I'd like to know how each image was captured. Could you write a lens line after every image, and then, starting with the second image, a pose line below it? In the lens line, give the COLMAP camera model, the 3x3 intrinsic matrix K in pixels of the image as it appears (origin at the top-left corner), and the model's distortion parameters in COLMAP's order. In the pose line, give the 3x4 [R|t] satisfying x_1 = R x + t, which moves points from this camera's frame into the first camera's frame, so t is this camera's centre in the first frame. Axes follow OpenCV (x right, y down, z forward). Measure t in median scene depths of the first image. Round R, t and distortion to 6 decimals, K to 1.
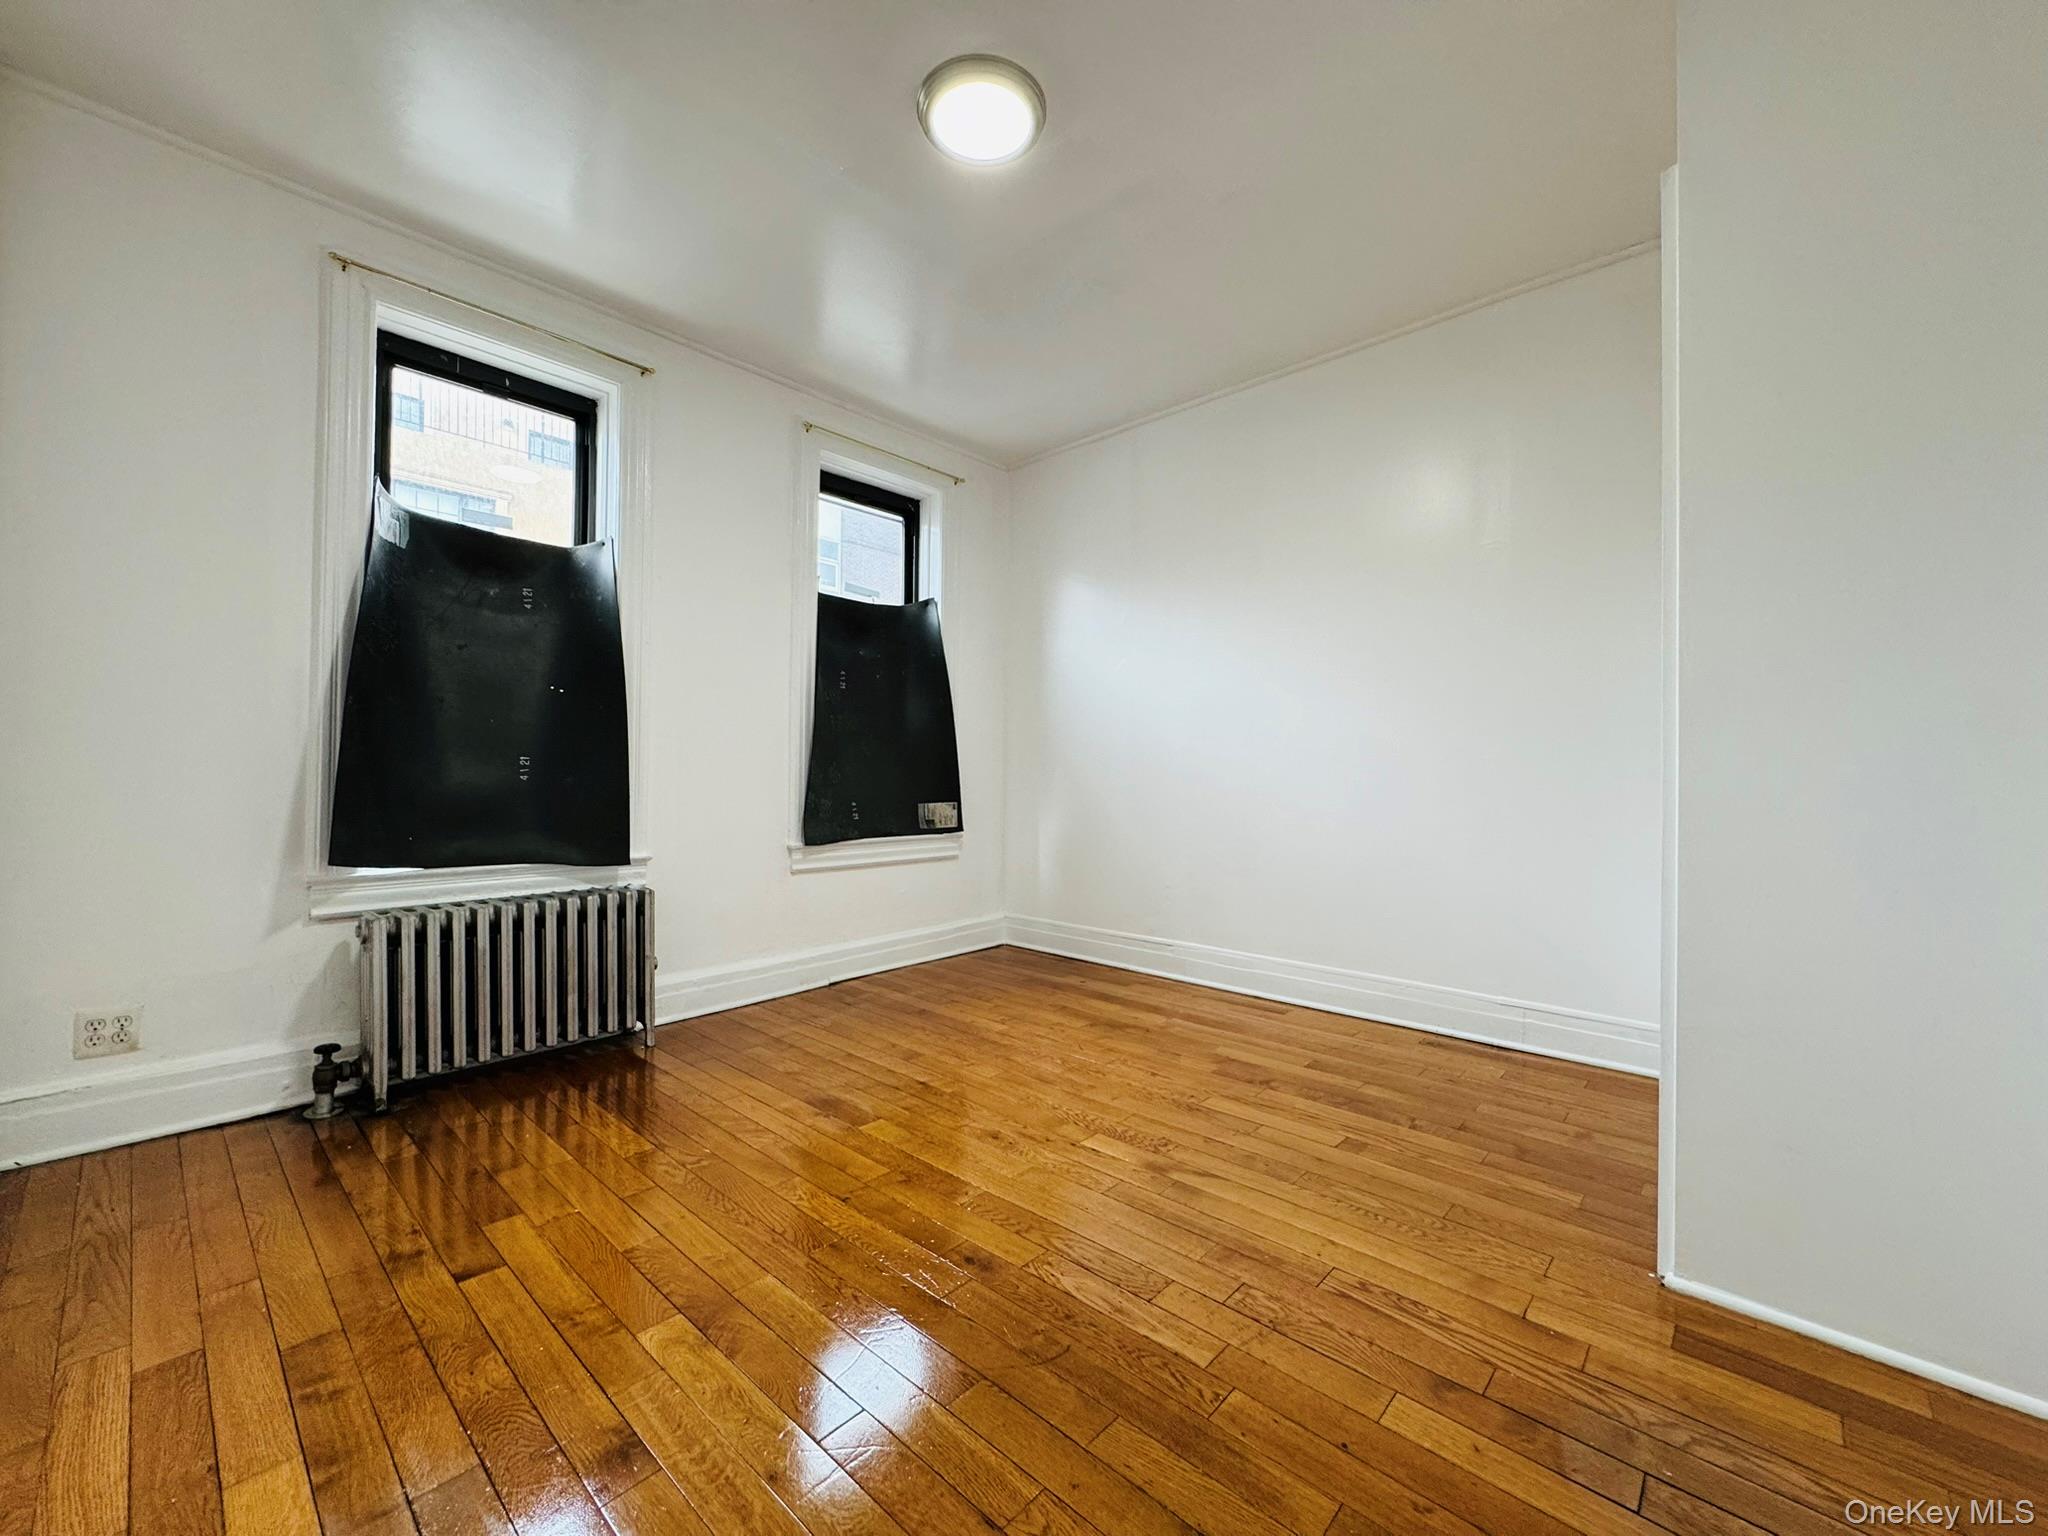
lens RADIAL K [[814.5, 0, 1024.2], [0, 814.5, 773.2], [0, 0, 1]] dist [0.002024, -0.000452]
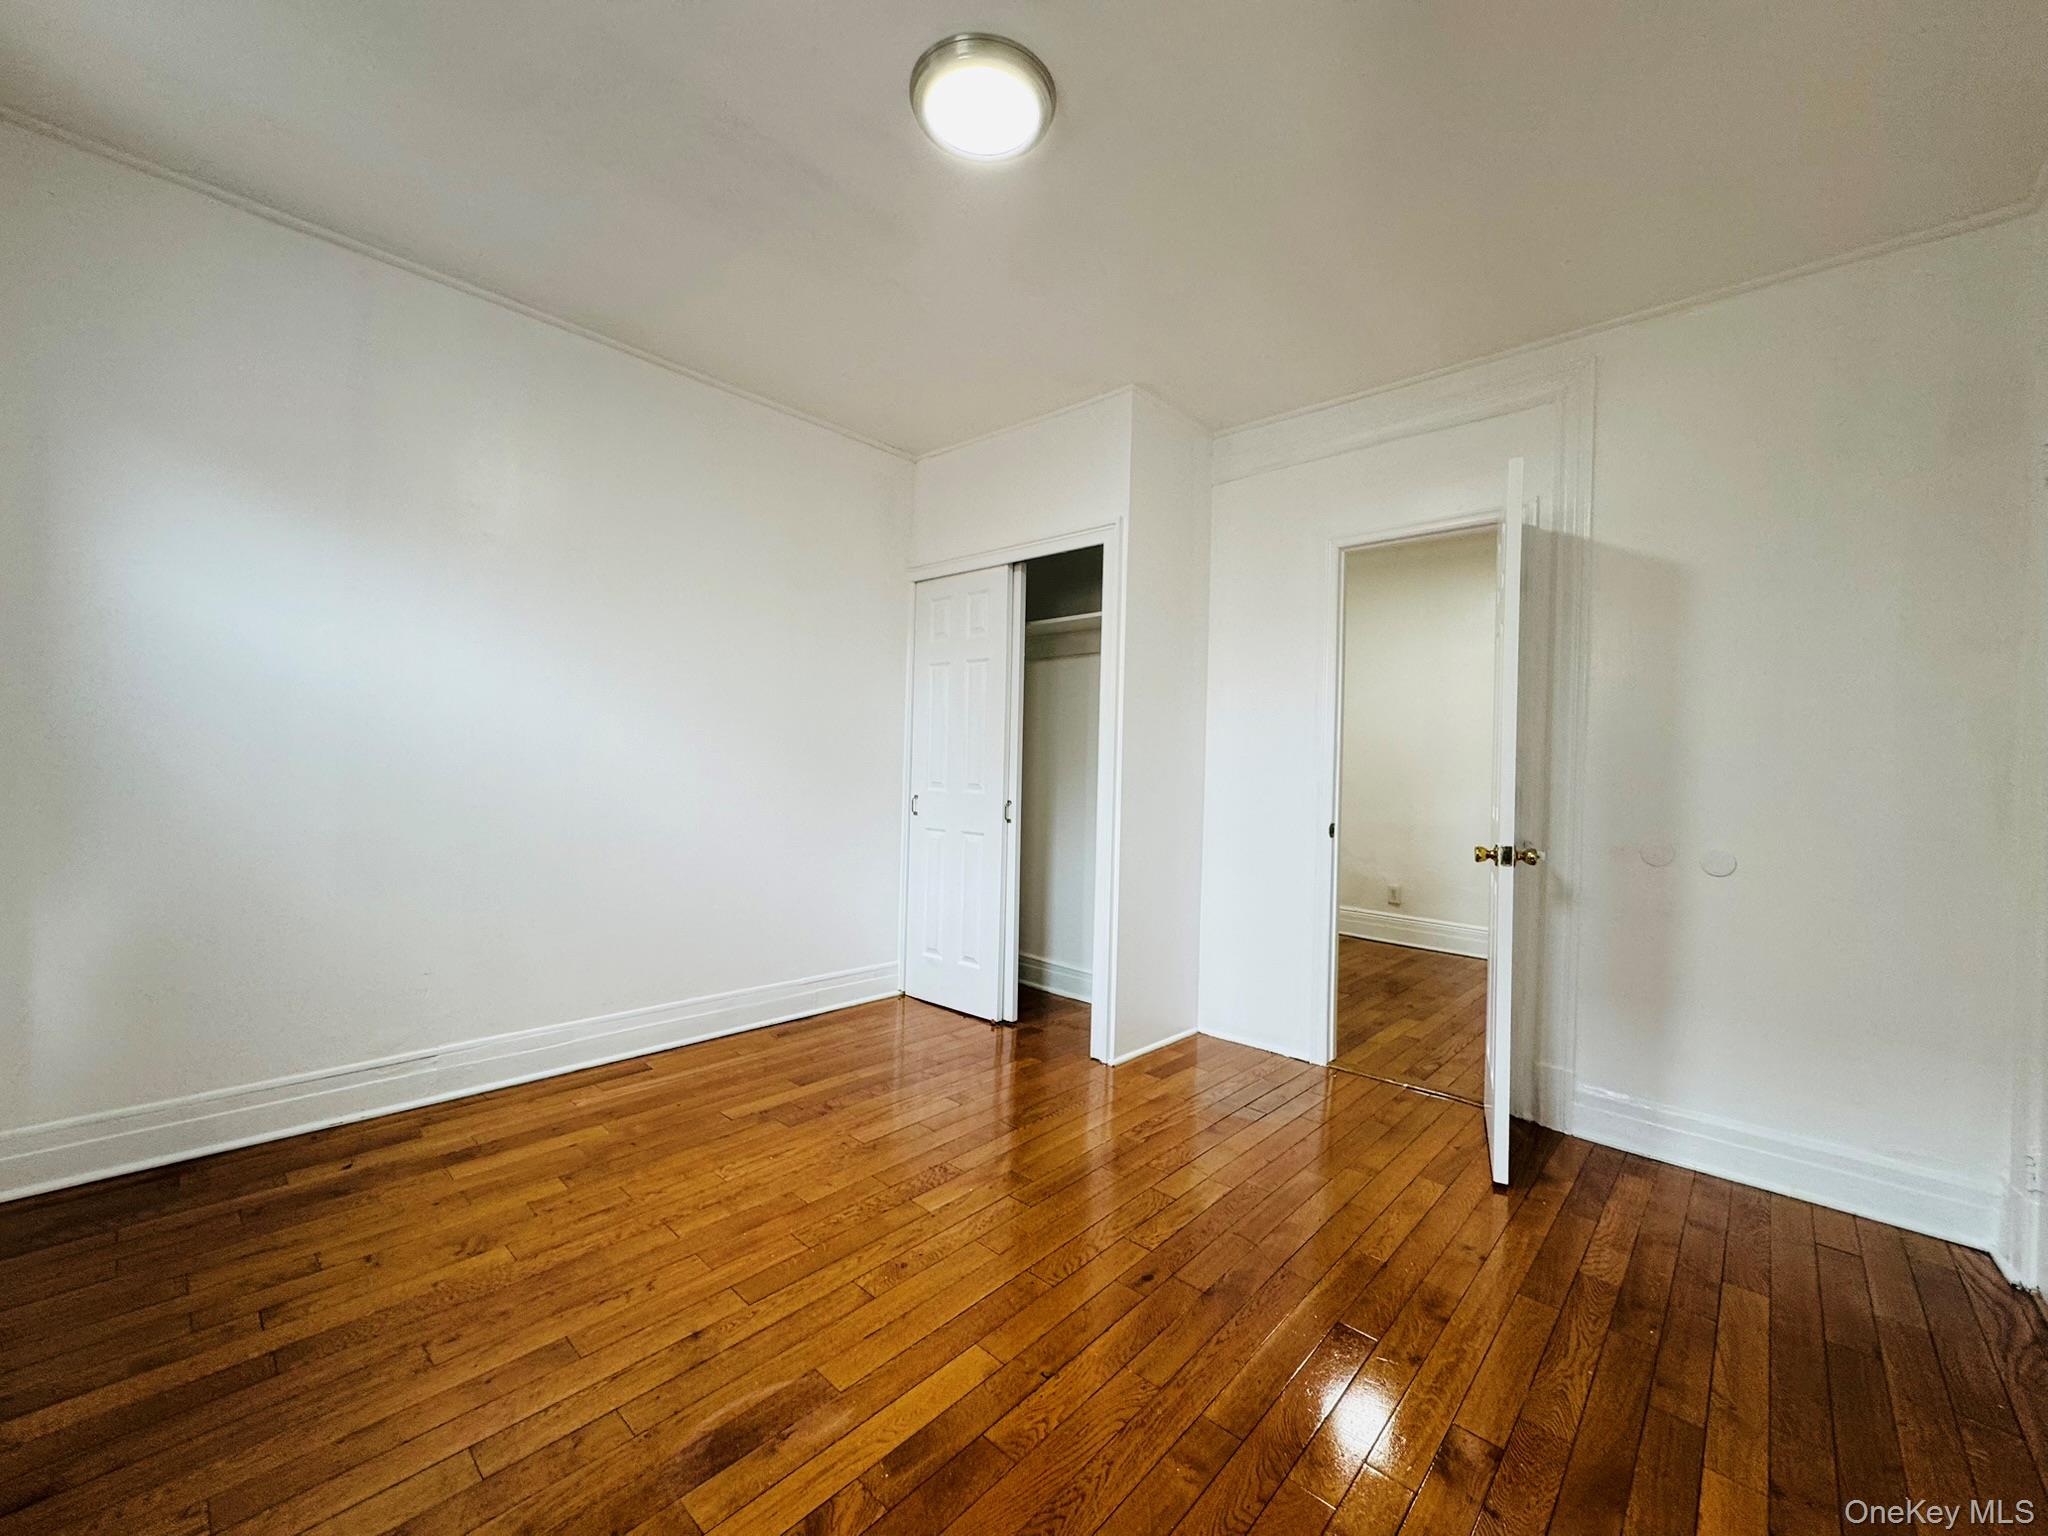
lens RADIAL K [[814.5, 0, 1020.7], [0, 814.5, 769.4], [0, 0, 1]] dist [0.002024, -0.000452]
pose [[0.002330, -0.006163, 0.999978, -0.677732], [-0.028475, 0.999575, 0.006226, -0.067588], [-0.999592, -0.028489, 0.002154, 0.669441]]
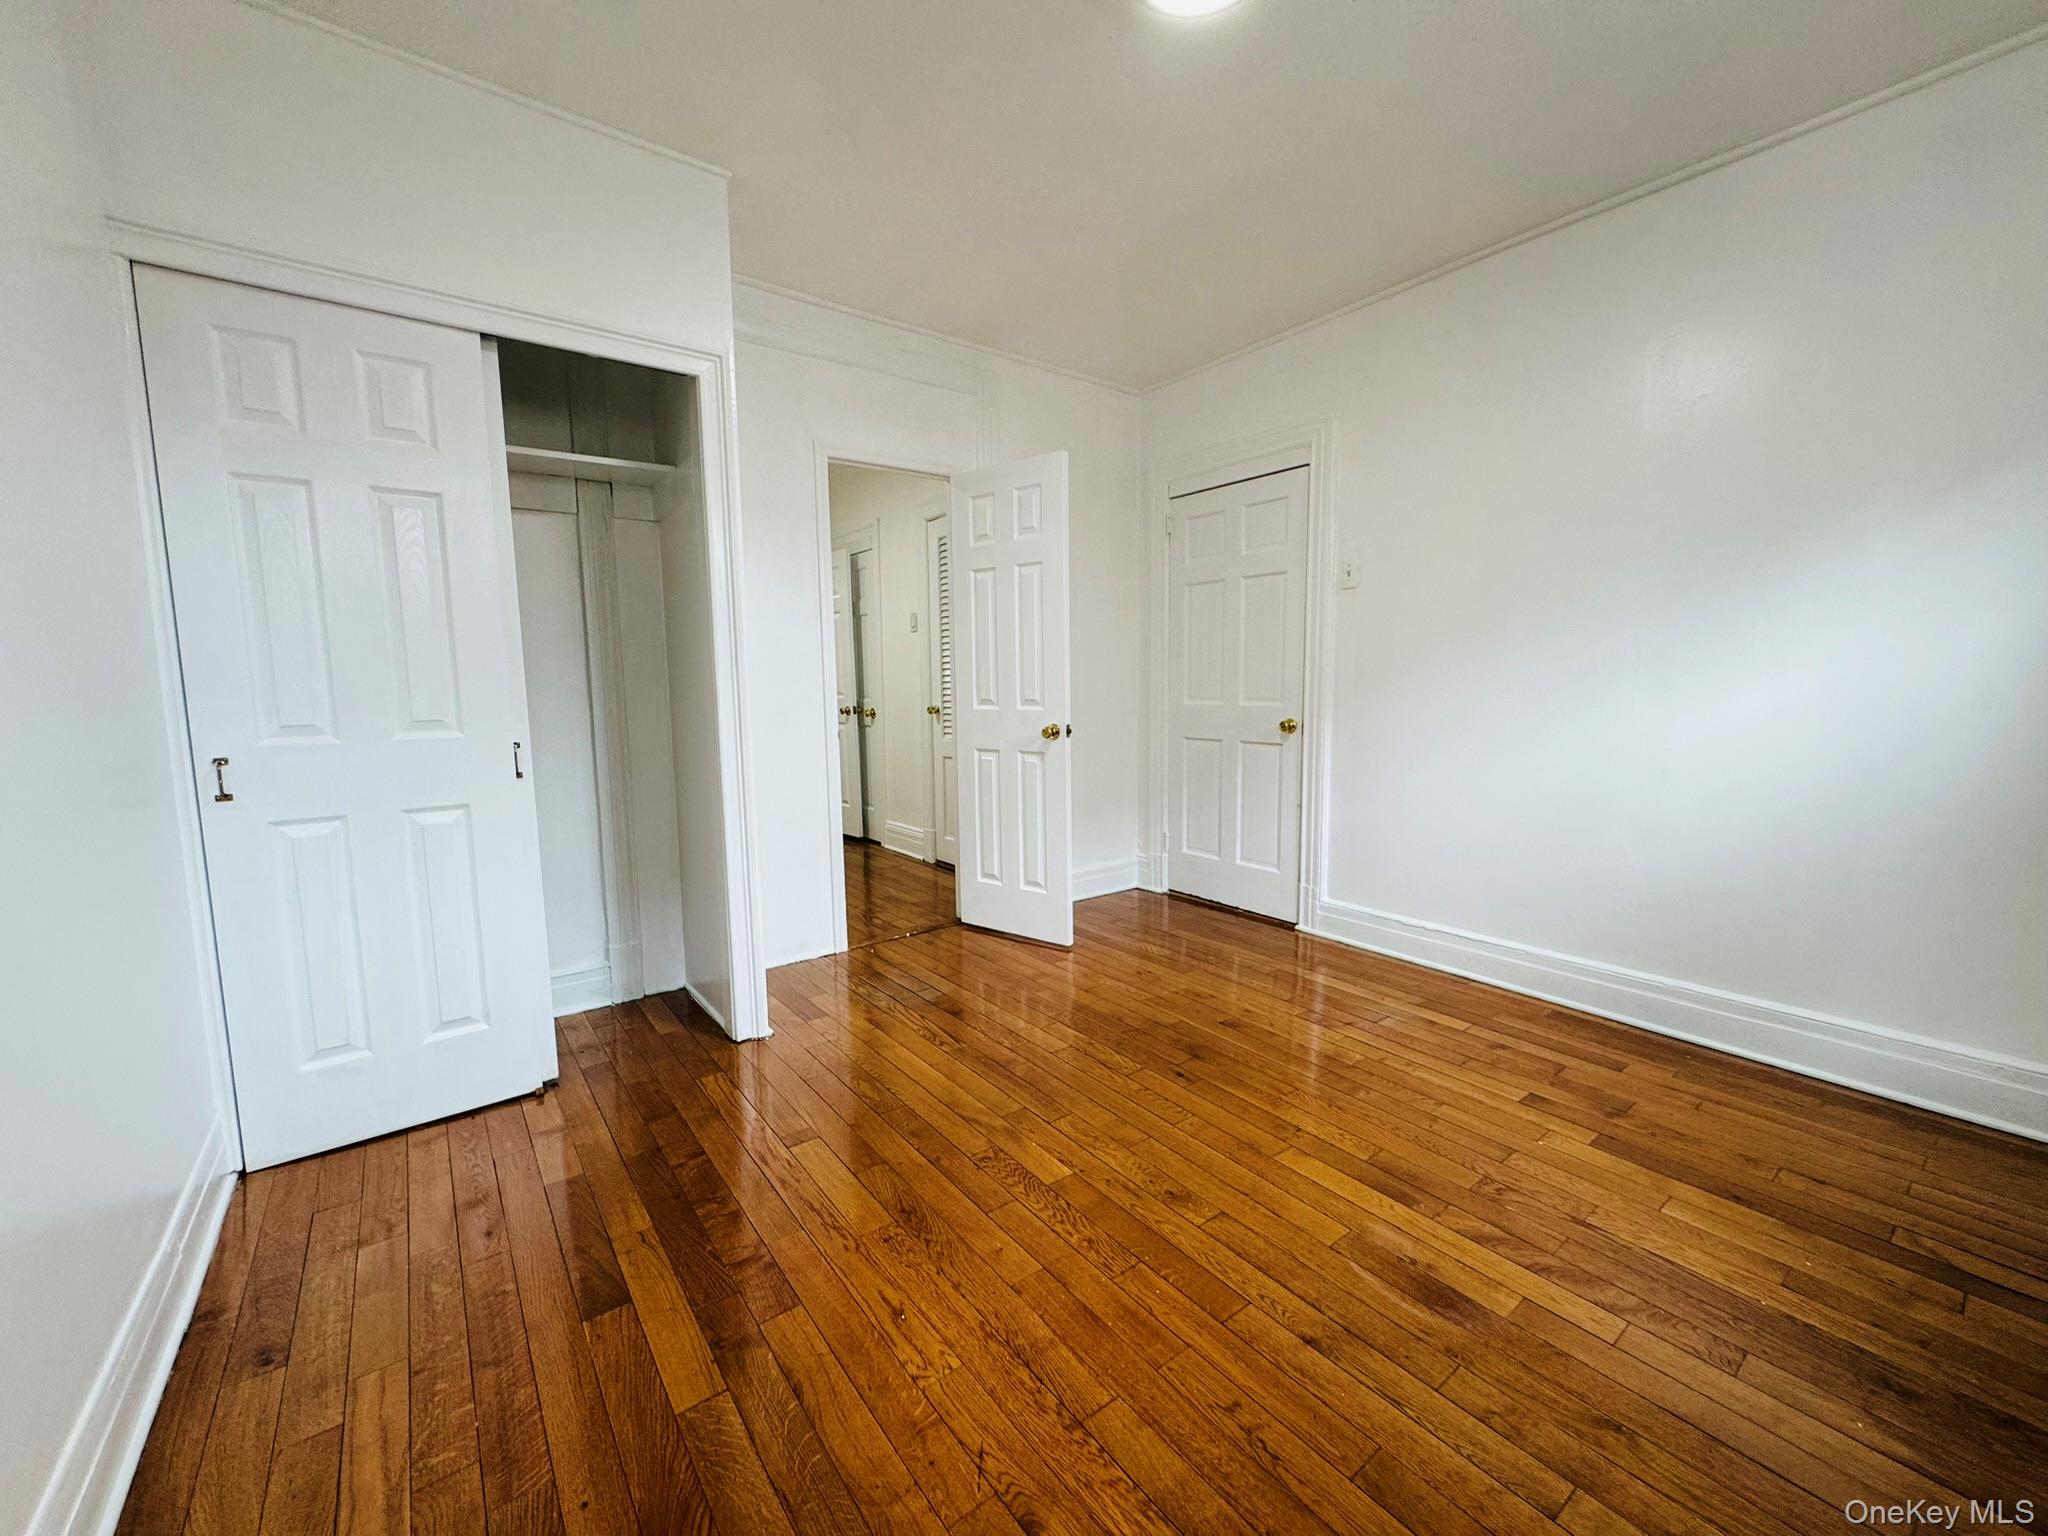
lens RADIAL K [[814.5, 0, 1027.3], [0, 814.5, 765.9], [0, 0, 1]] dist [0.002024, -0.000452]
pose [[-0.984738, -0.013396, 0.173527, -0.023342], [0.005248, 0.994295, 0.106535, -0.067475], [-0.173964, 0.105820, -0.979050, 1.367430]]
